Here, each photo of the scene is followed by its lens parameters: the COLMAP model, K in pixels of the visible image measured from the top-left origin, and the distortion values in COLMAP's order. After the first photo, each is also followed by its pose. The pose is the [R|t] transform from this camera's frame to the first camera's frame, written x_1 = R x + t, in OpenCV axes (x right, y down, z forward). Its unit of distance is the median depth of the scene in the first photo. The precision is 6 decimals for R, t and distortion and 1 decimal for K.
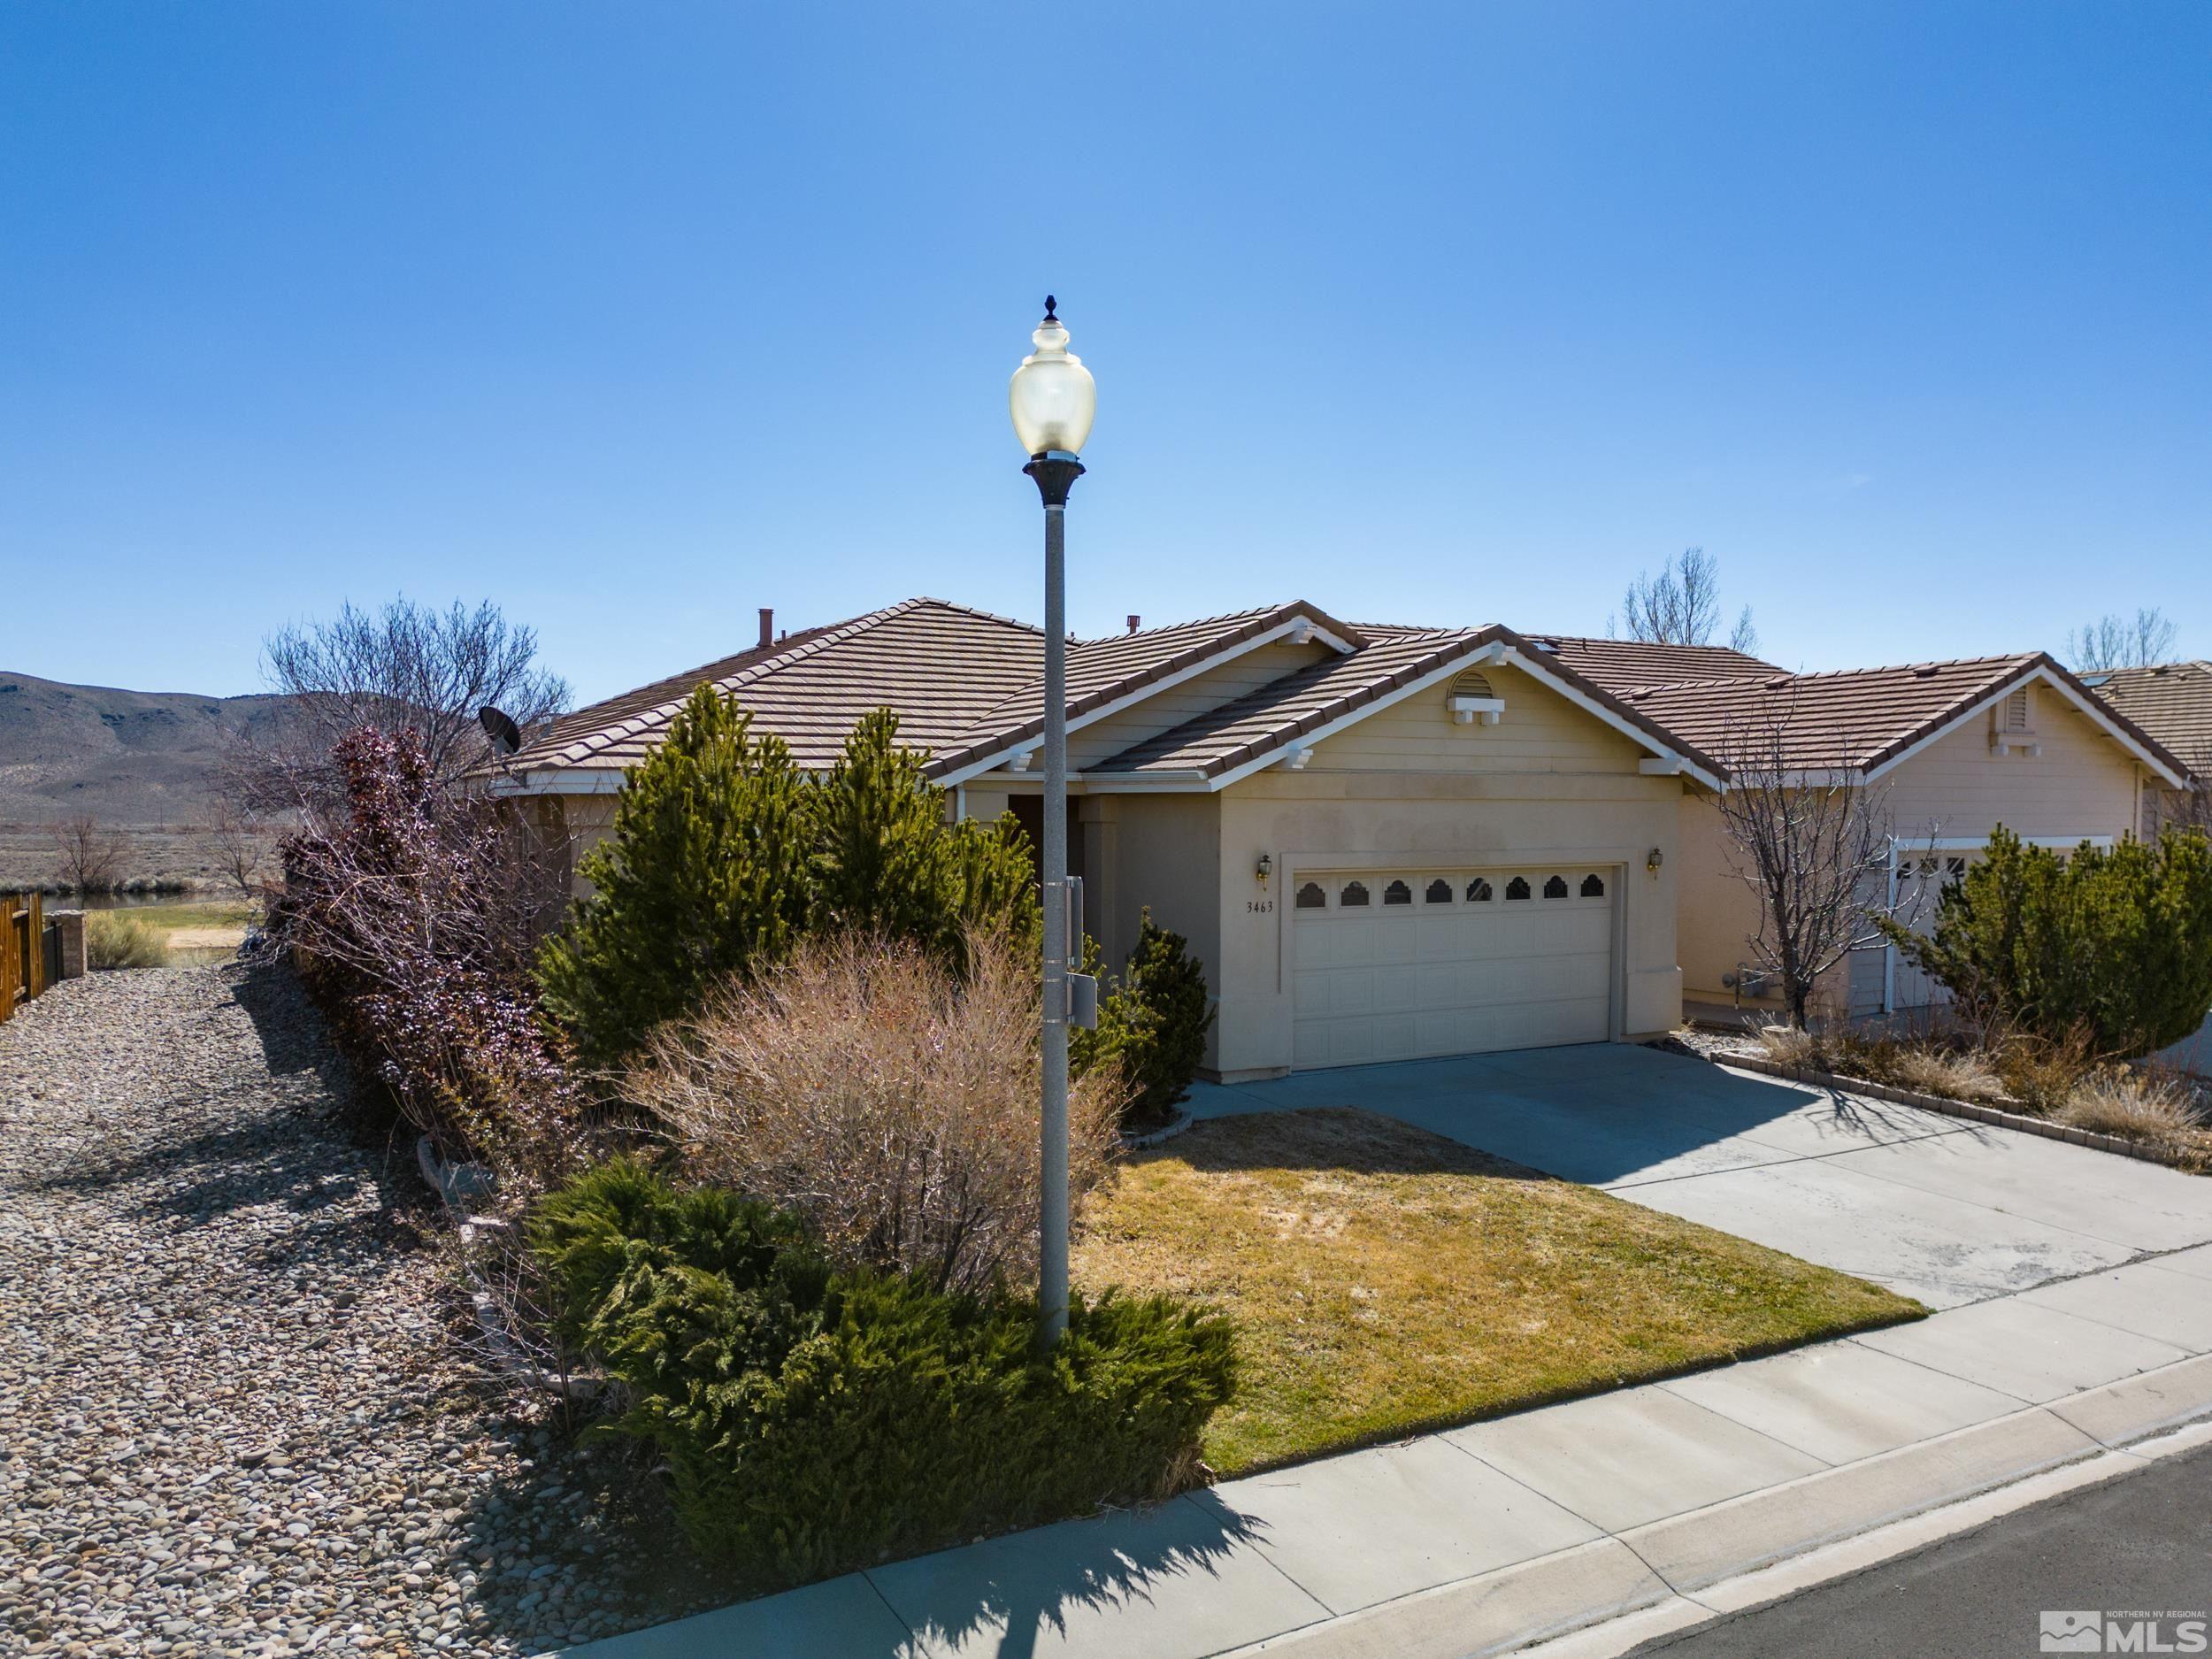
lens RADIAL K [[1588.5, 0, 1108.7], [0, 1588.5, 879.1], [0, 0, 1]] dist [0.081212, -0.087035]
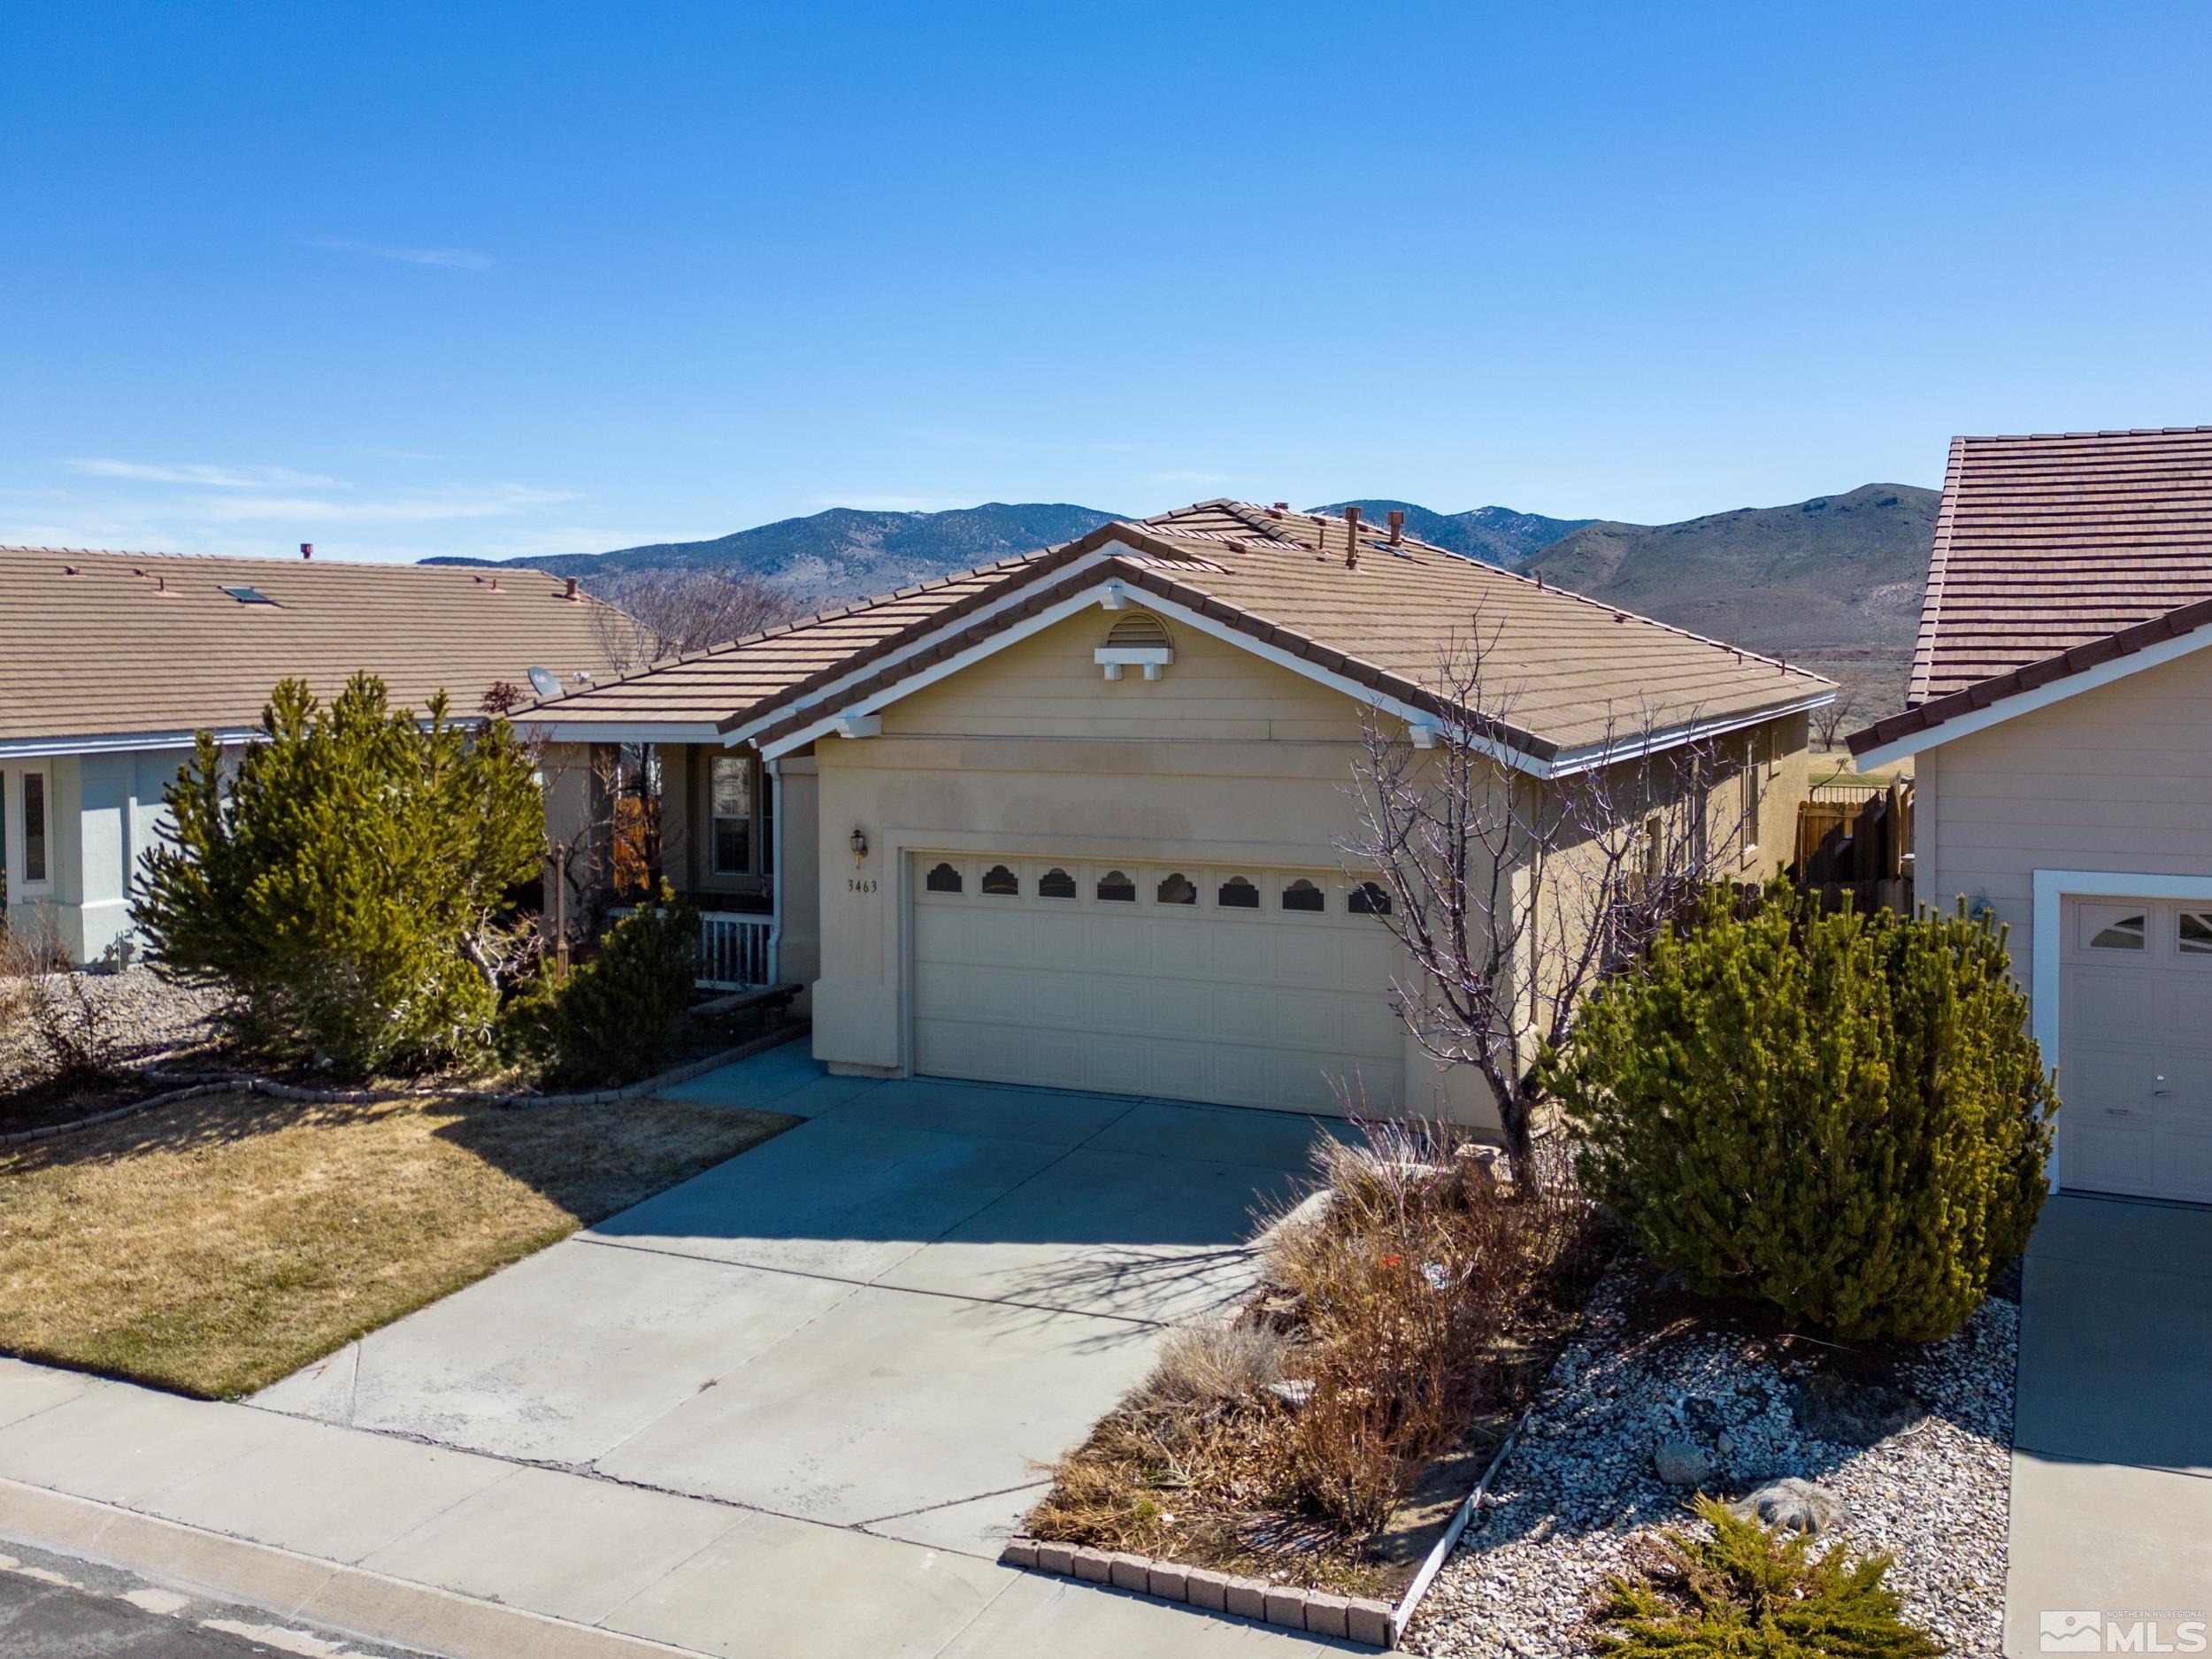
lens RADIAL K [[1954.5, 0, 1146.2], [0, 1954.5, 725.3], [0, 0, 1]] dist [0.114204, -0.138707]
pose [[0.574238, 0.031861, -0.818068, 1.037874], [-0.027309, 0.999432, 0.019755, -0.094959], [0.818233, 0.010996, 0.574782, 0.455030]]
